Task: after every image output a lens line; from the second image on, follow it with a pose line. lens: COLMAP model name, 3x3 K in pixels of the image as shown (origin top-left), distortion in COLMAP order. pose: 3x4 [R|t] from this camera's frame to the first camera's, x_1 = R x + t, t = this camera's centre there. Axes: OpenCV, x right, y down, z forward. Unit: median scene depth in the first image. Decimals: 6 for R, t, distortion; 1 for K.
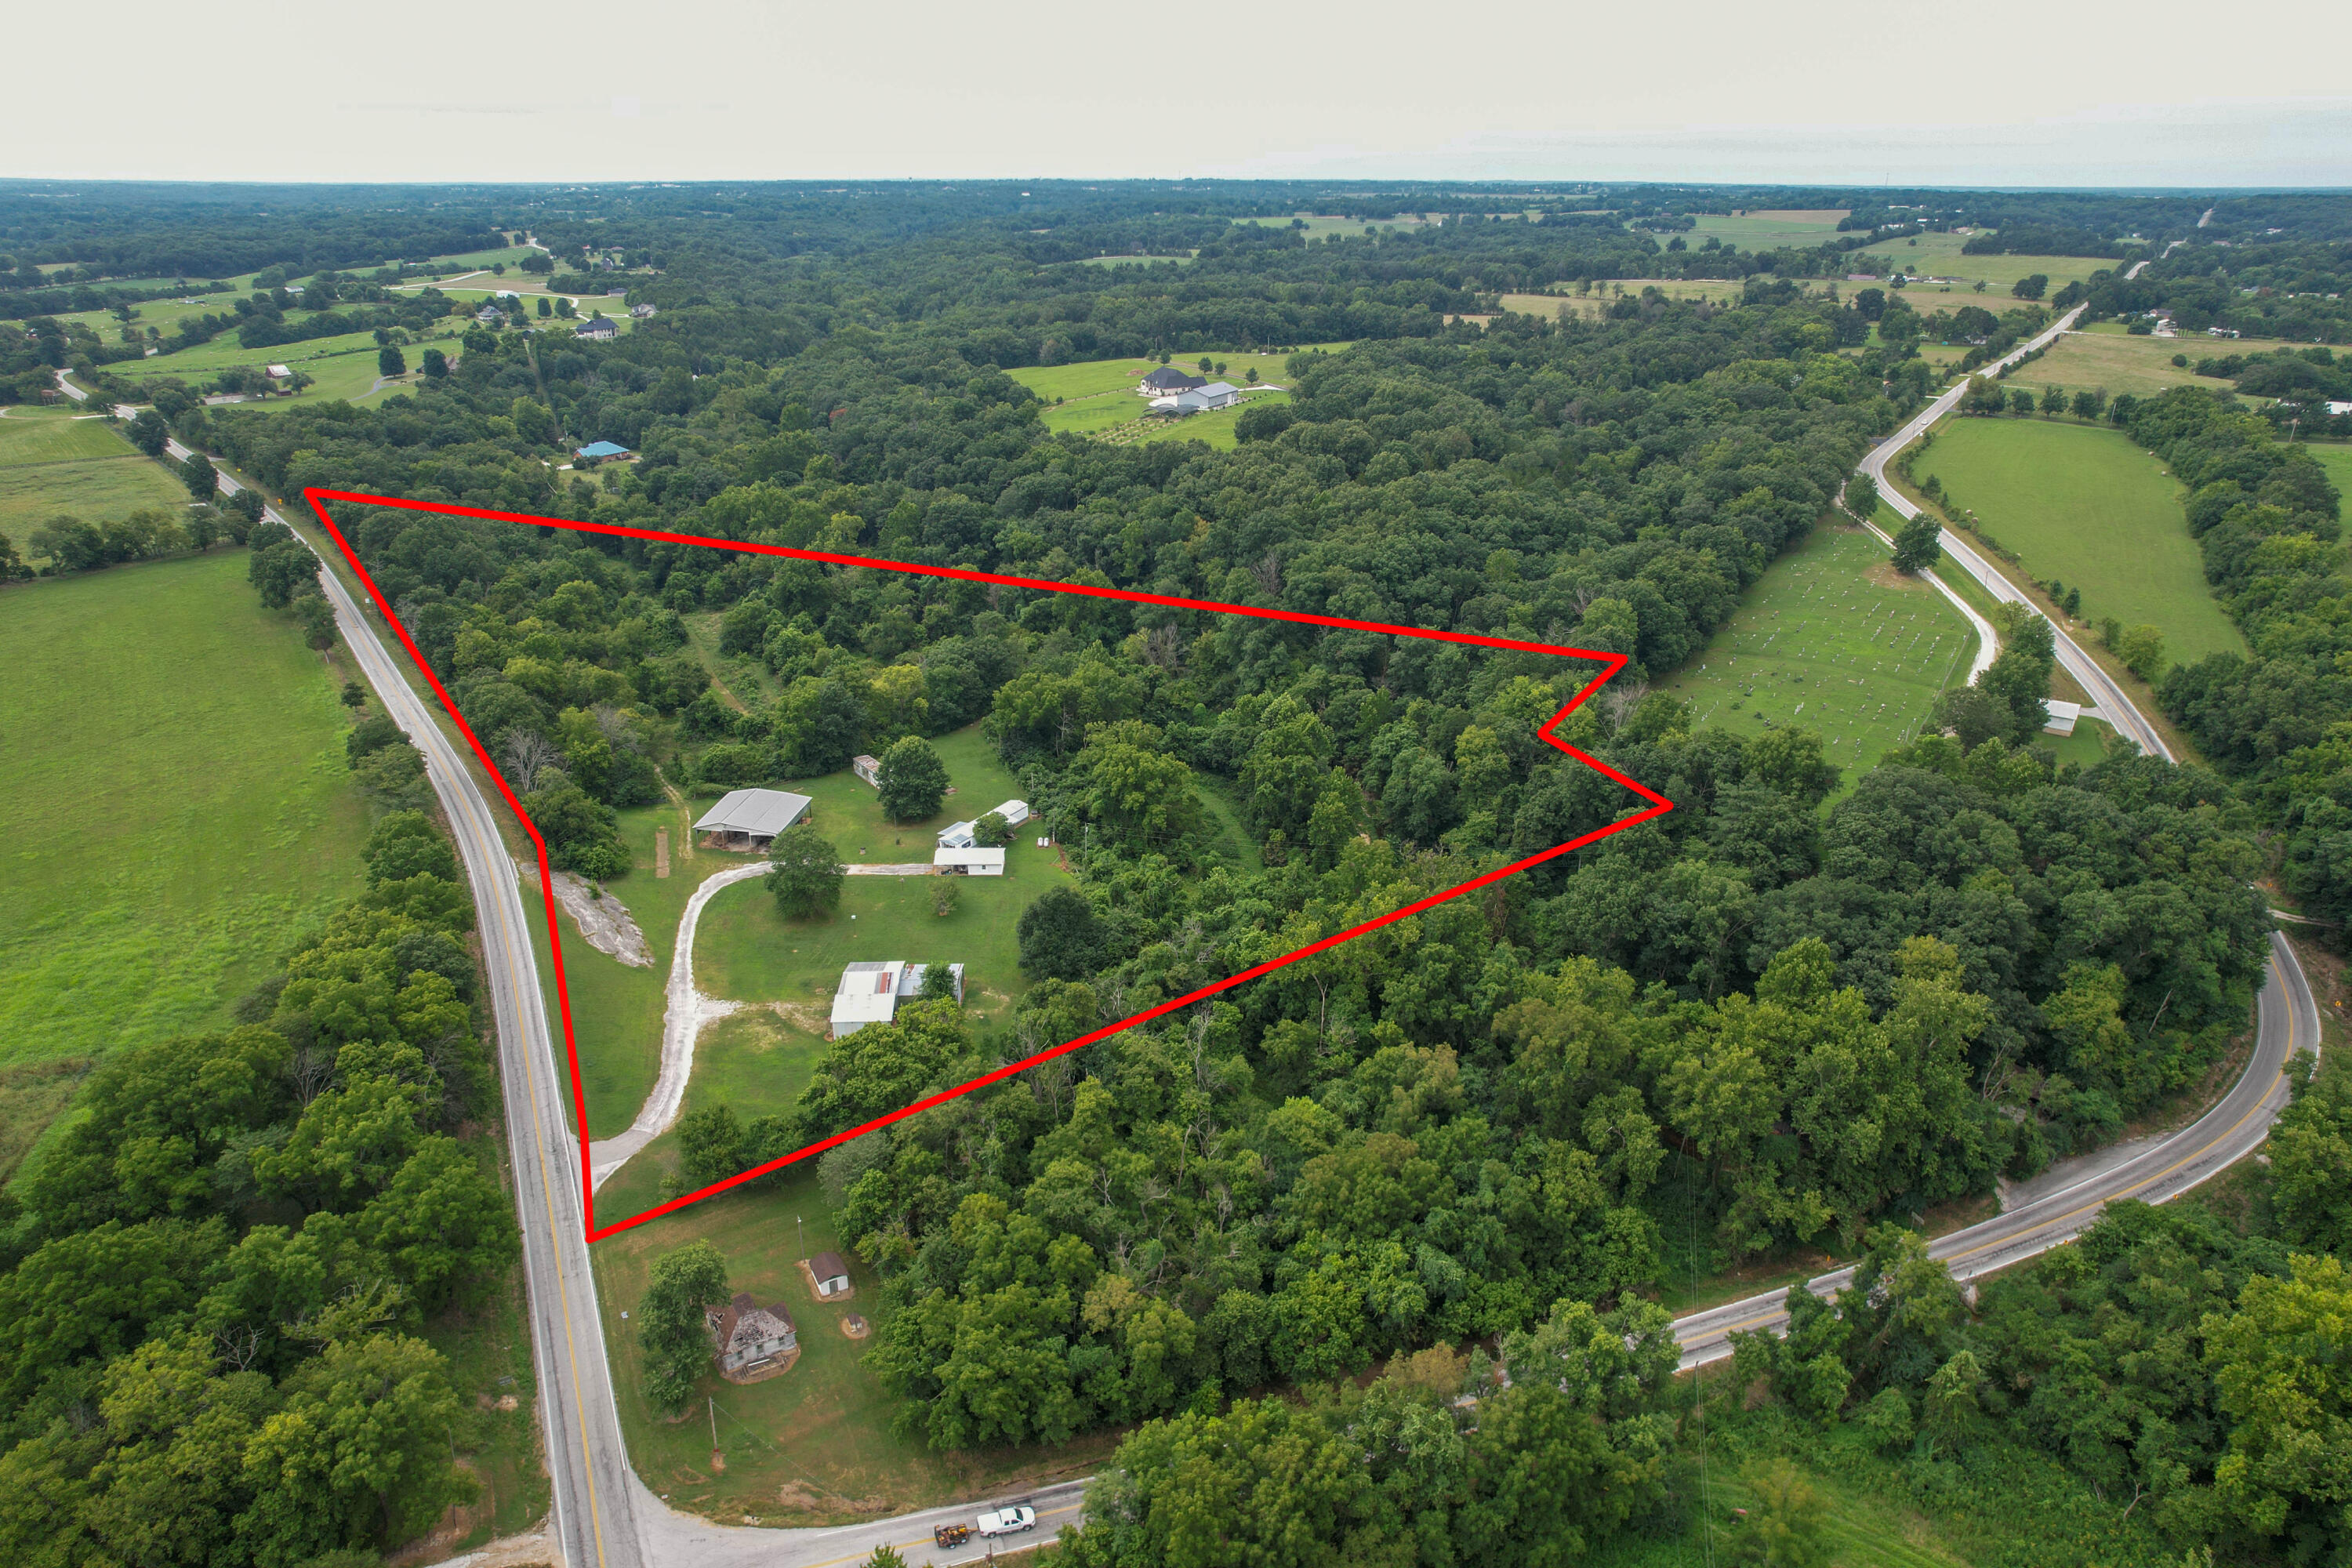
lens RADIAL K [[1504.7, 0, 1189.3], [0, 1504.7, 786.5], [0, 0, 1]] dist [-0.088022, 0.081238]
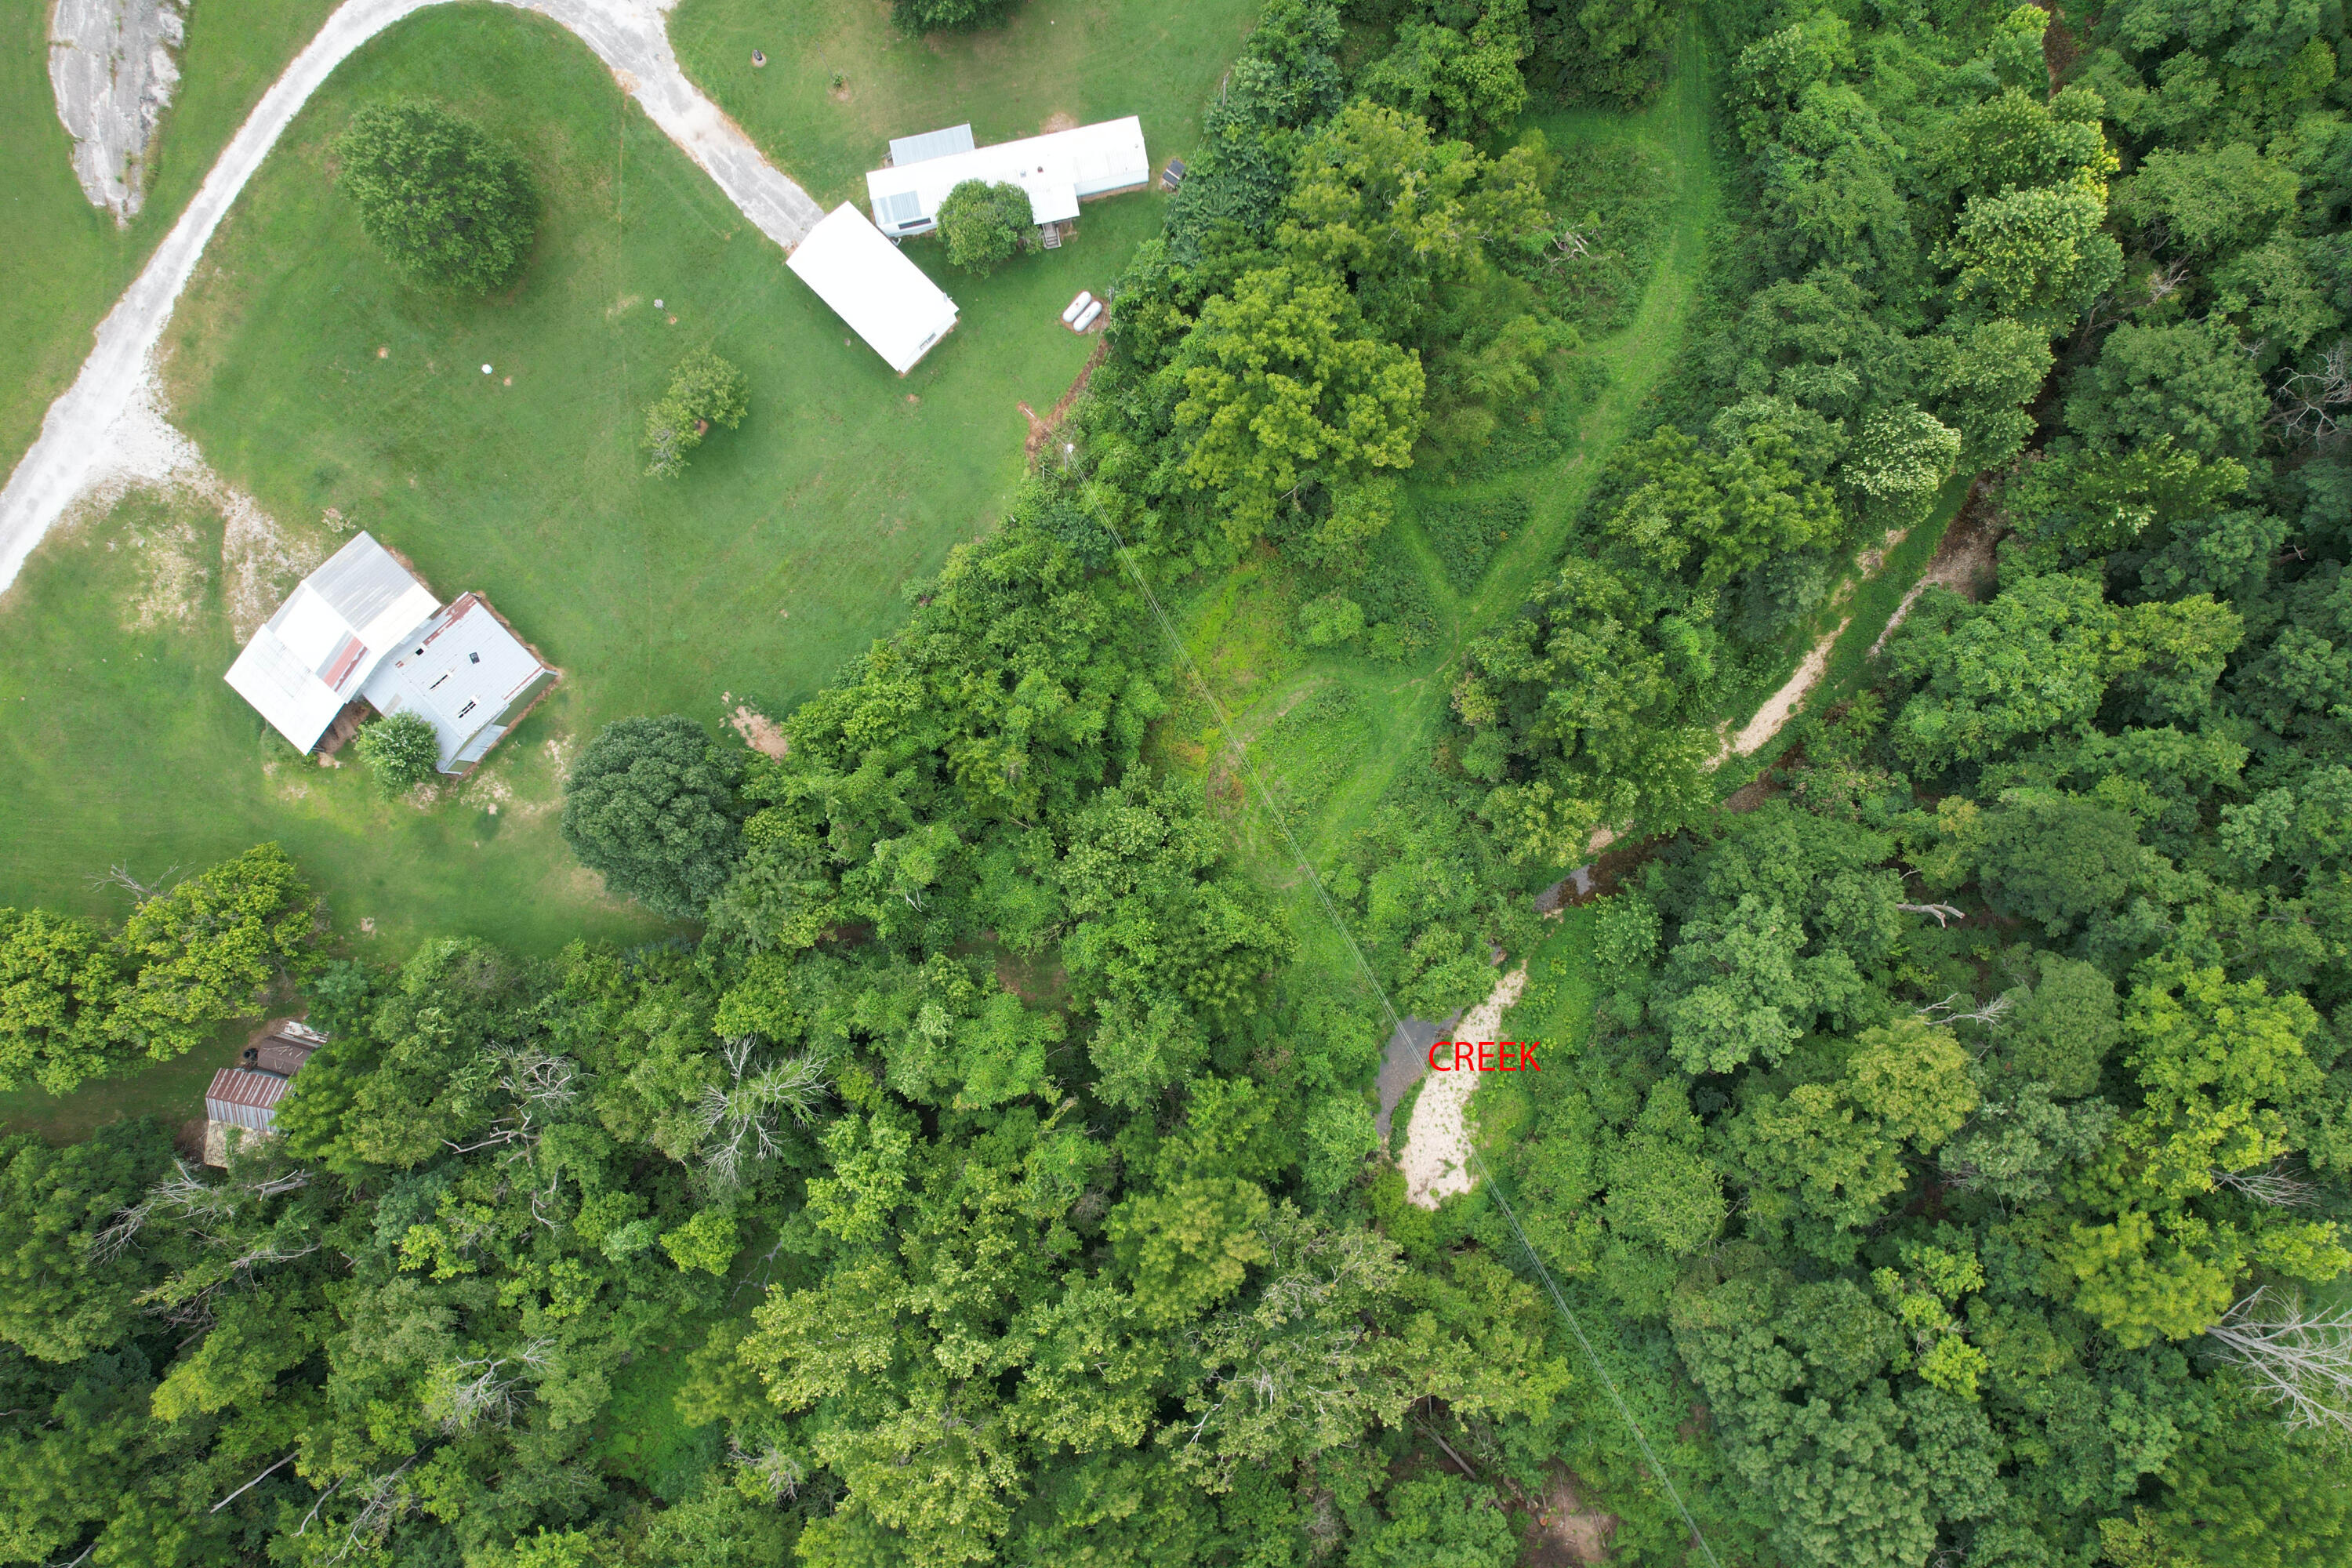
lens RADIAL K [[1492.6, 0, 1190.5], [0, 1492.6, 790.5], [0, 0, 1]] dist [-0.080043, 0.071349]
pose [[0.688525, 0.724567, -0.030604, 0.023110], [-0.278207, 0.302869, 0.911521, -0.213172], [0.669727, -0.619091, 0.410112, 0.529004]]
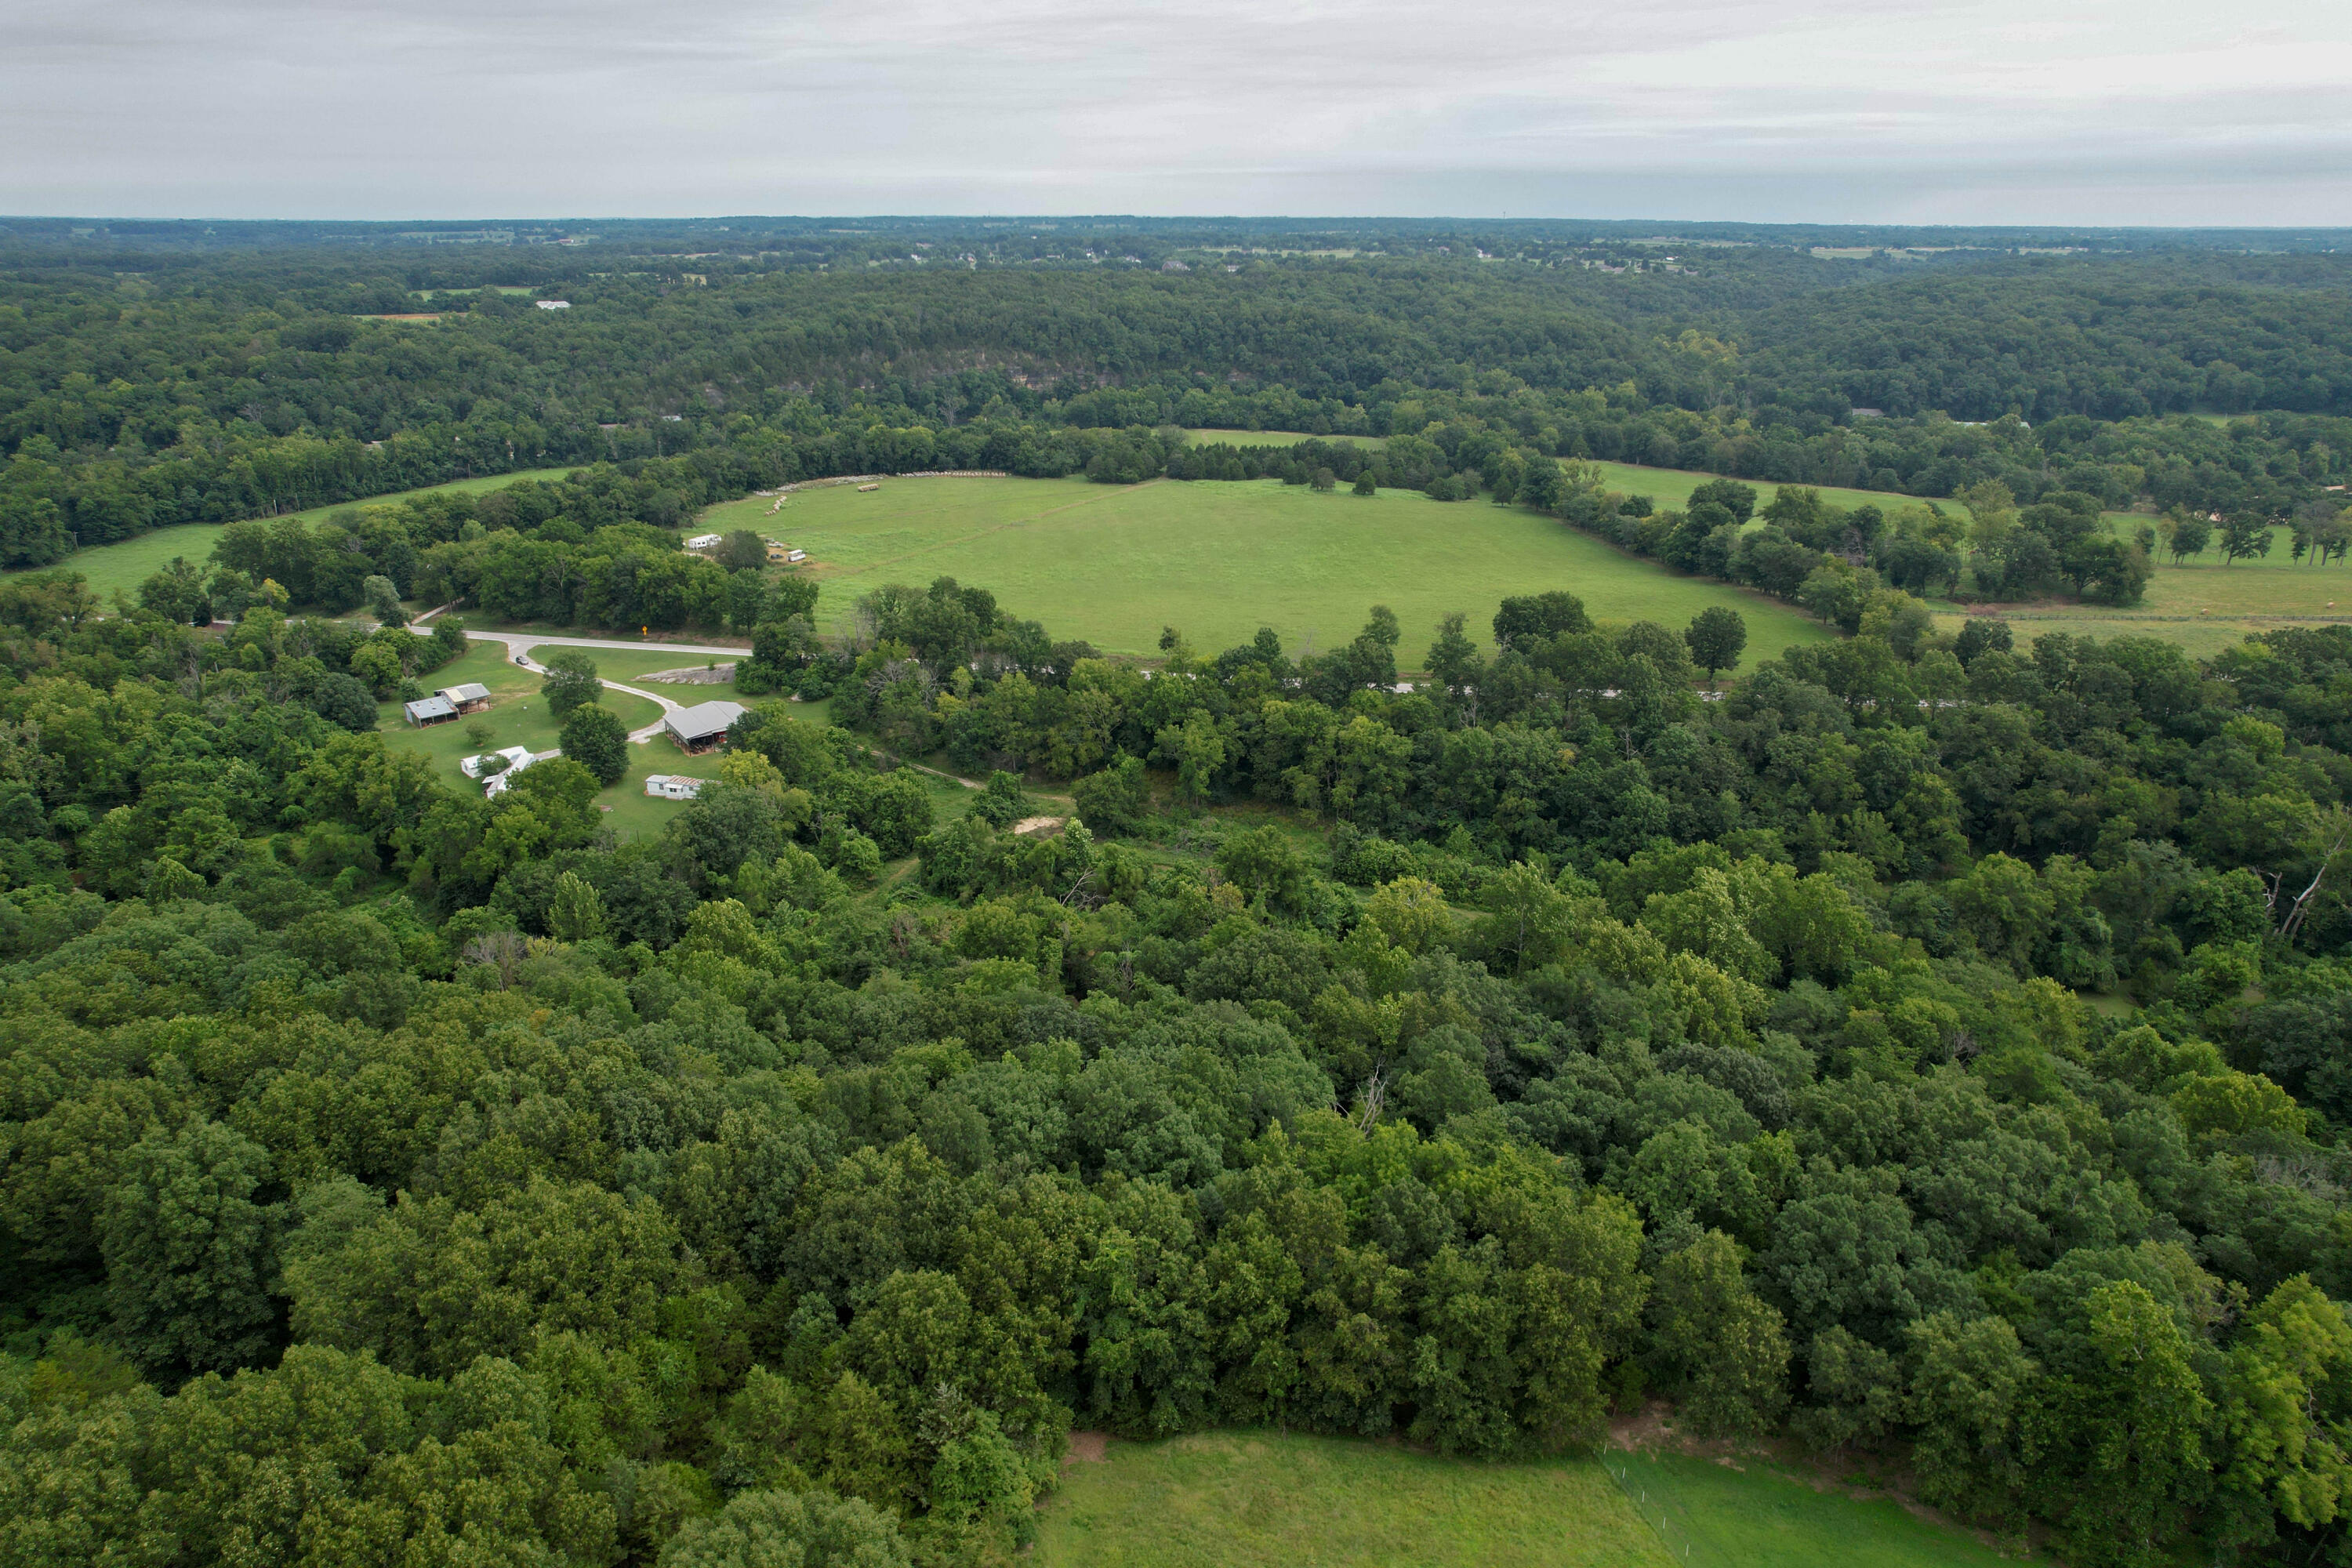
lens RADIAL K [[1492.6, 0, 1190.5], [0, 1492.6, 790.5], [0, 0, 1]] dist [-0.080043, 0.071349]
pose [[-0.752250, 0.222247, -0.620263, 0.107715], [-0.265151, 0.759687, 0.593777, -0.504003], [0.603171, 0.611132, -0.512546, 1.284471]]
